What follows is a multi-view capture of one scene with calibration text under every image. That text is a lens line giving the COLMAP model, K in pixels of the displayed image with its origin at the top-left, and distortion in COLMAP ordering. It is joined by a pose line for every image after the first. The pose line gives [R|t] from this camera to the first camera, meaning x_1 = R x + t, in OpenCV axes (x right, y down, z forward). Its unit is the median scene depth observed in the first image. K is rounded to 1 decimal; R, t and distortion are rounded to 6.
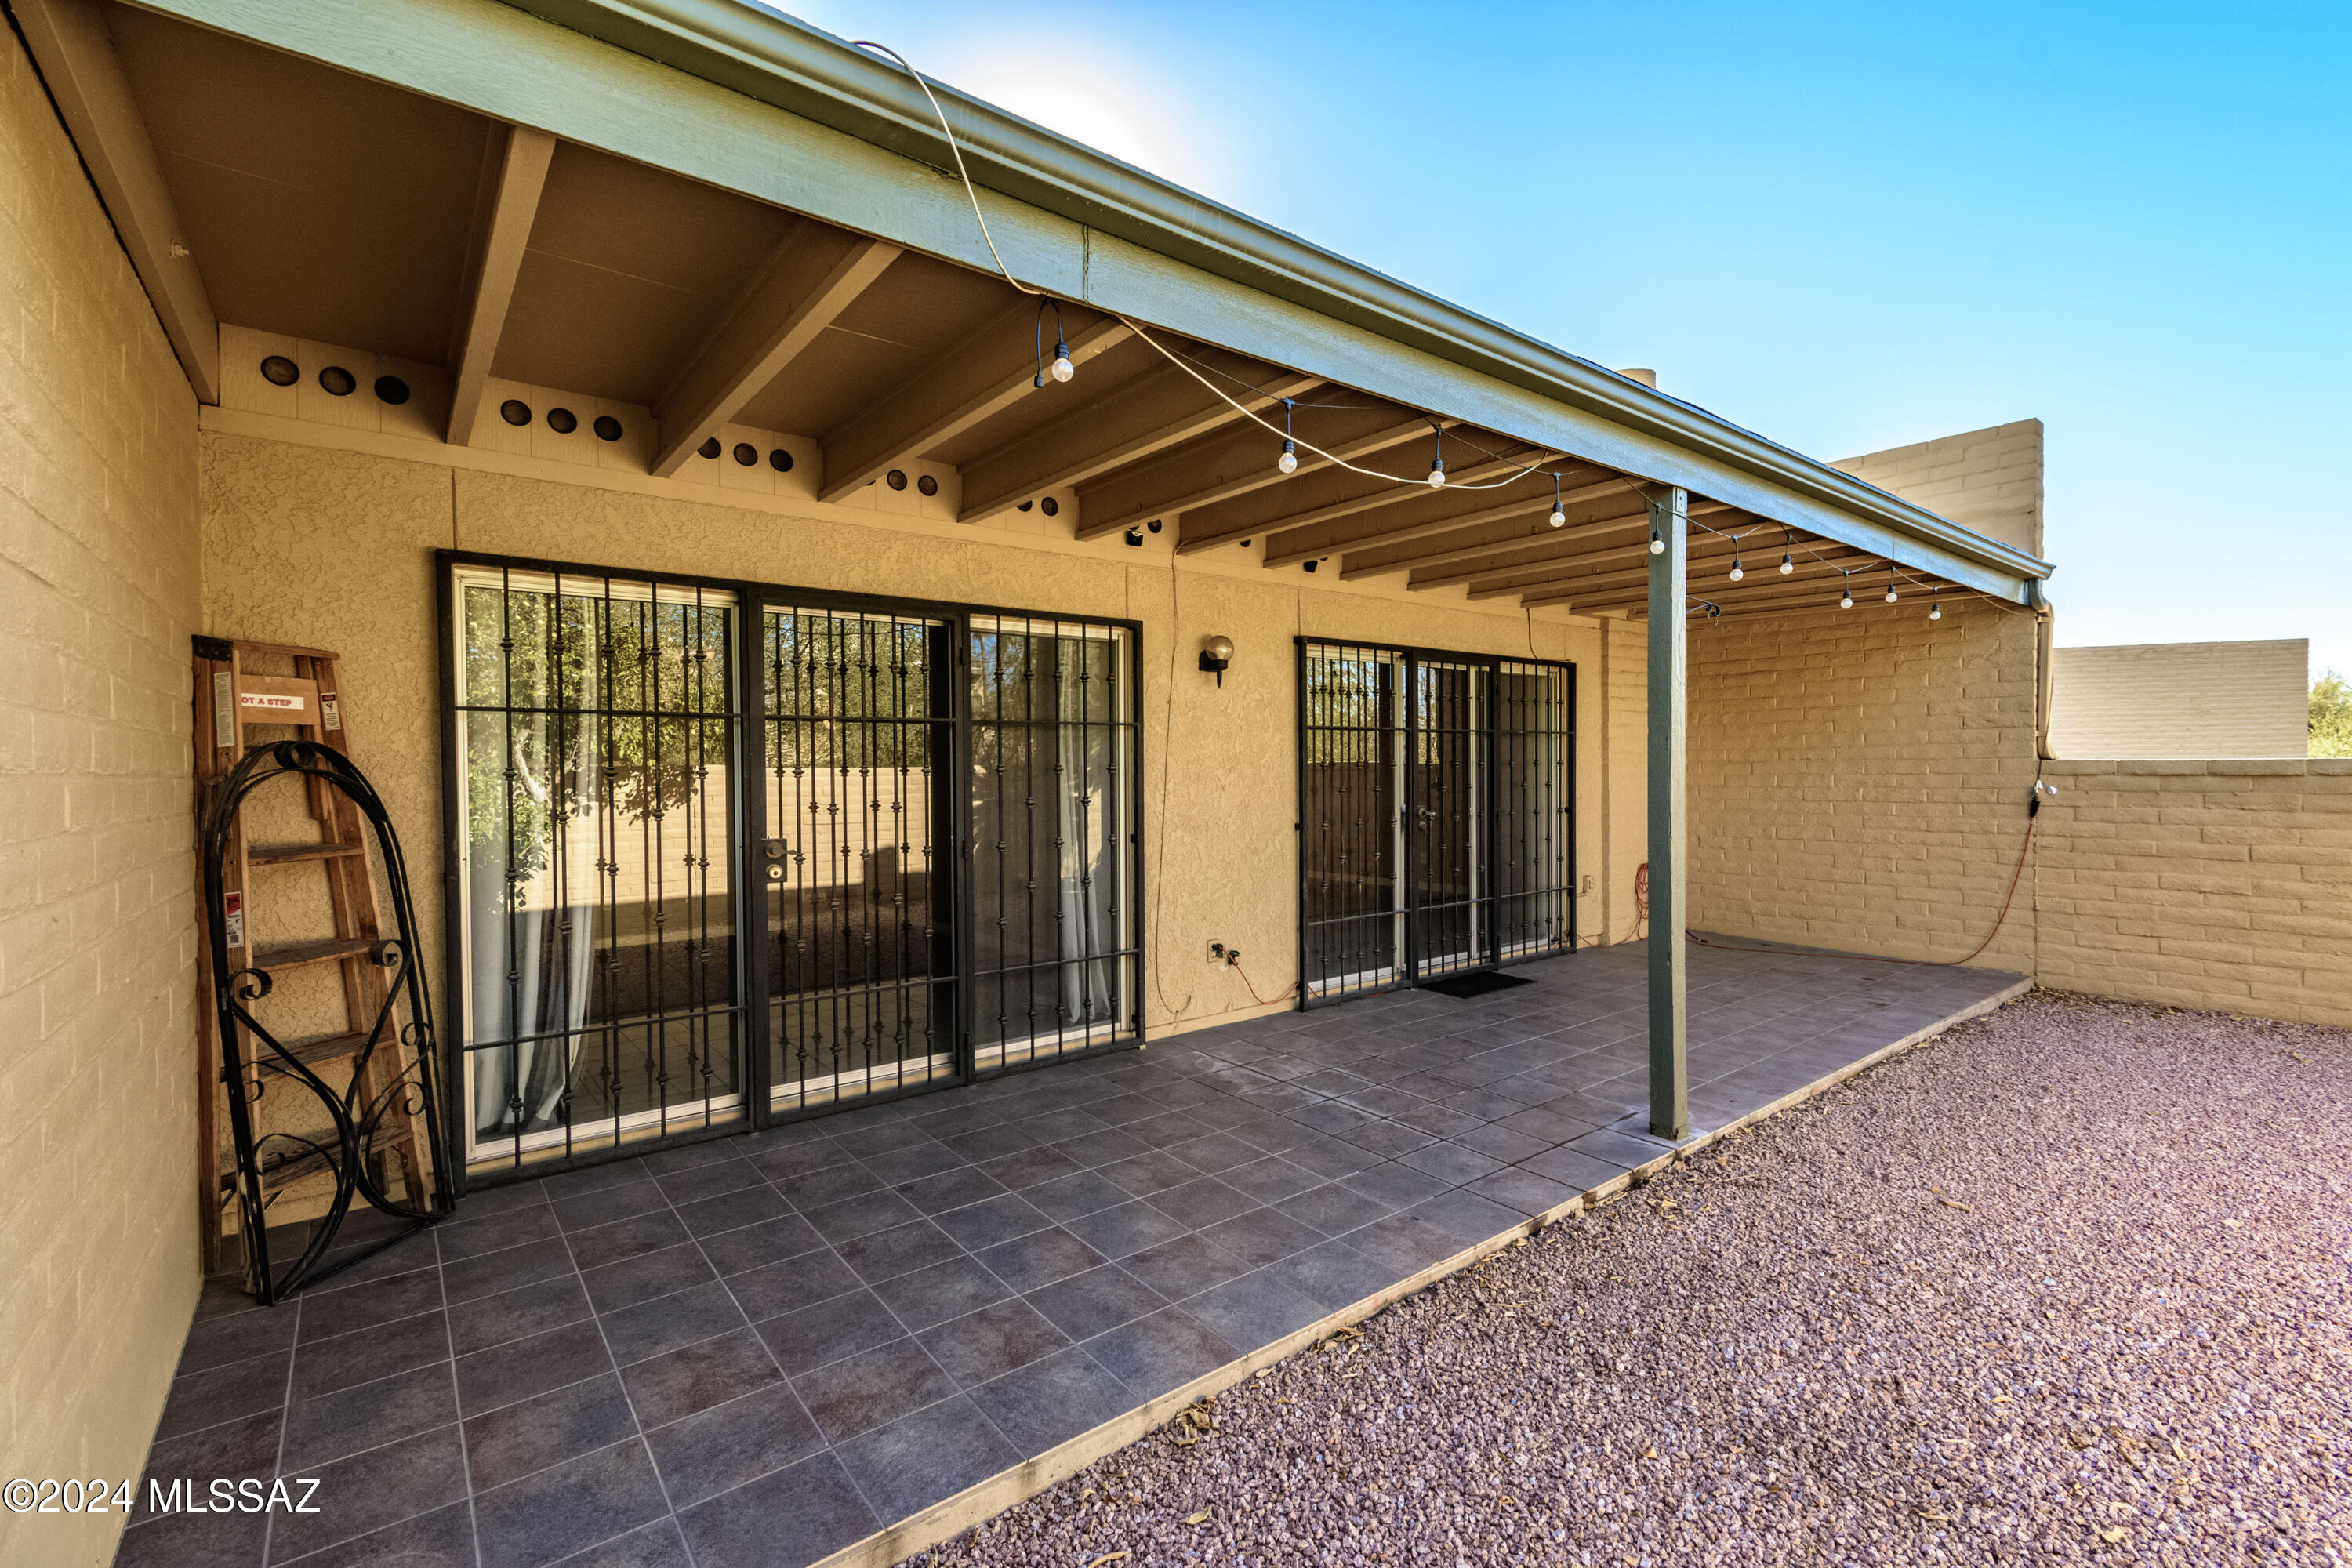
lens RADIAL K [[1037.5, 0, 1220.1], [0, 1037.5, 783.8], [0, 0, 1]] dist [0.003503, -0.000677]
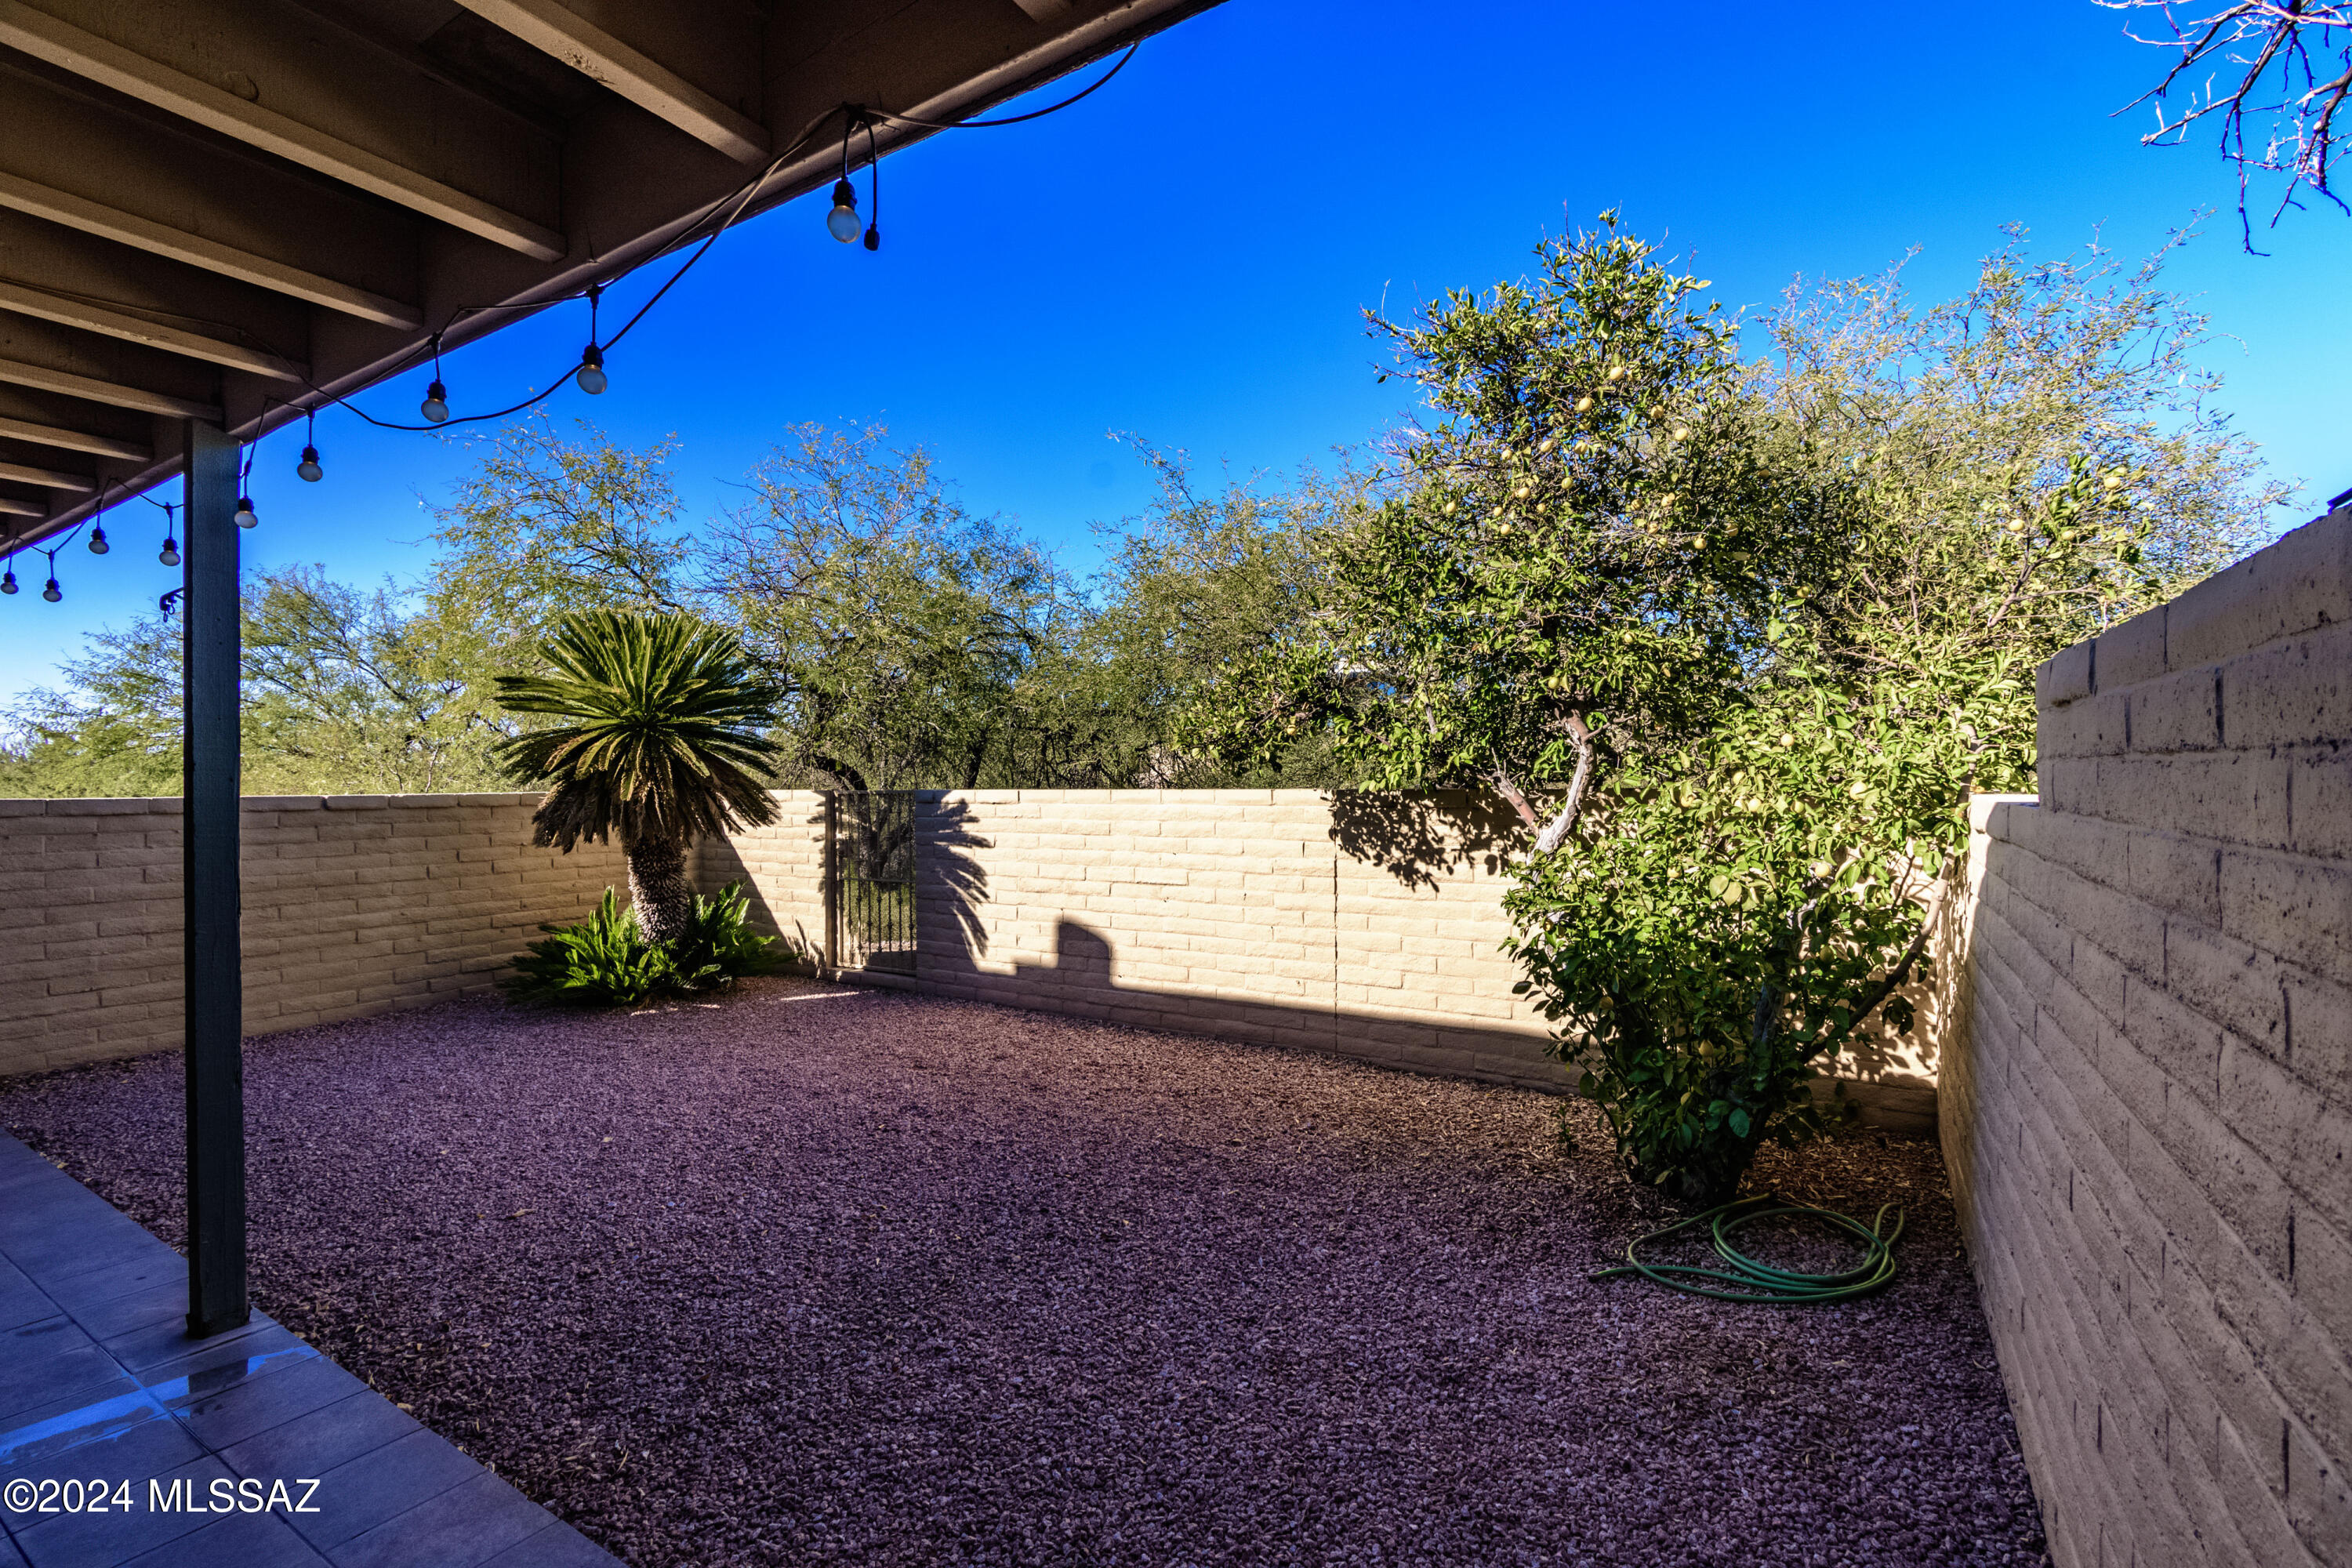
lens RADIAL K [[1059.0, 0, 1195.8], [0, 1059.0, 798.2], [0, 0, 1]] dist [0.004032, -0.000575]
pose [[-0.344904, -0.010260, 0.938582, -0.343591], [0.024060, 0.999515, 0.019767, -0.019914], [-0.938330, 0.029400, -0.344490, 0.424364]]
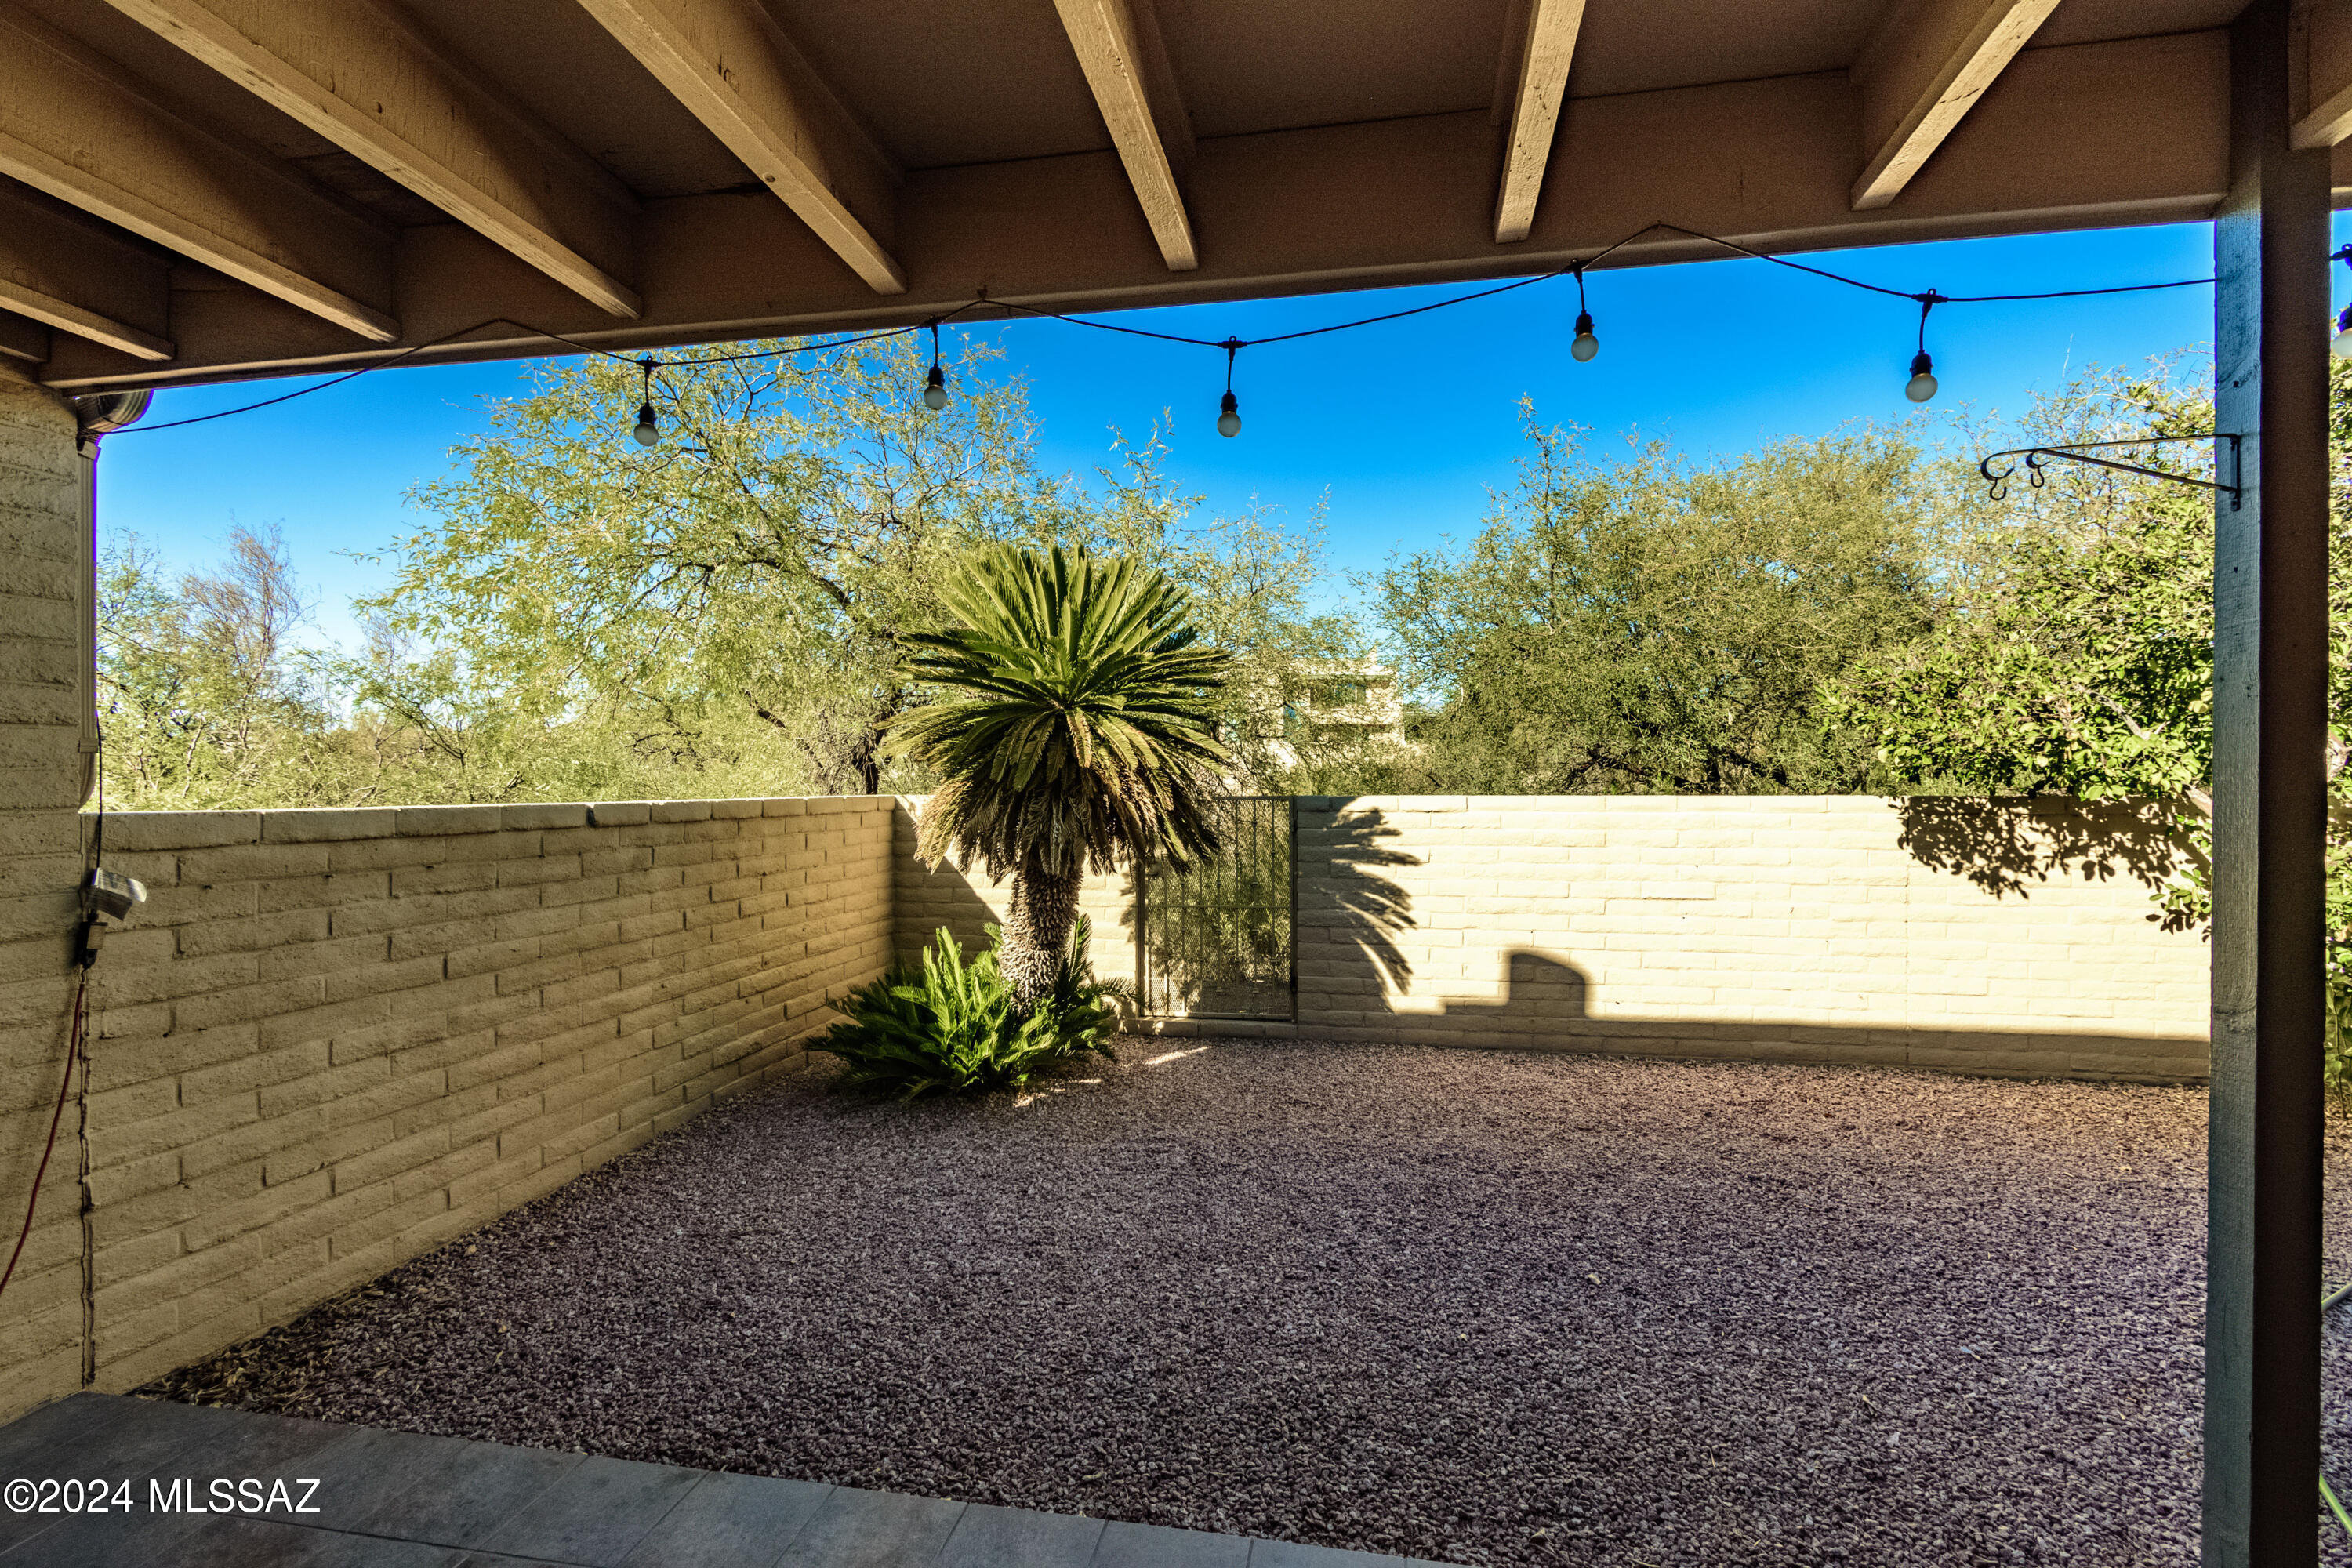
lens RADIAL K [[1033.8, 0, 1220.6], [0, 1033.8, 796.7], [0, 0, 1]] dist [-0.001388, 0.000037]
pose [[-0.661479, -0.001694, 0.749962, 0.260251], [0.017055, 0.999705, 0.017300, -0.032629], [-0.749770, 0.024234, -0.661255, 1.058633]]
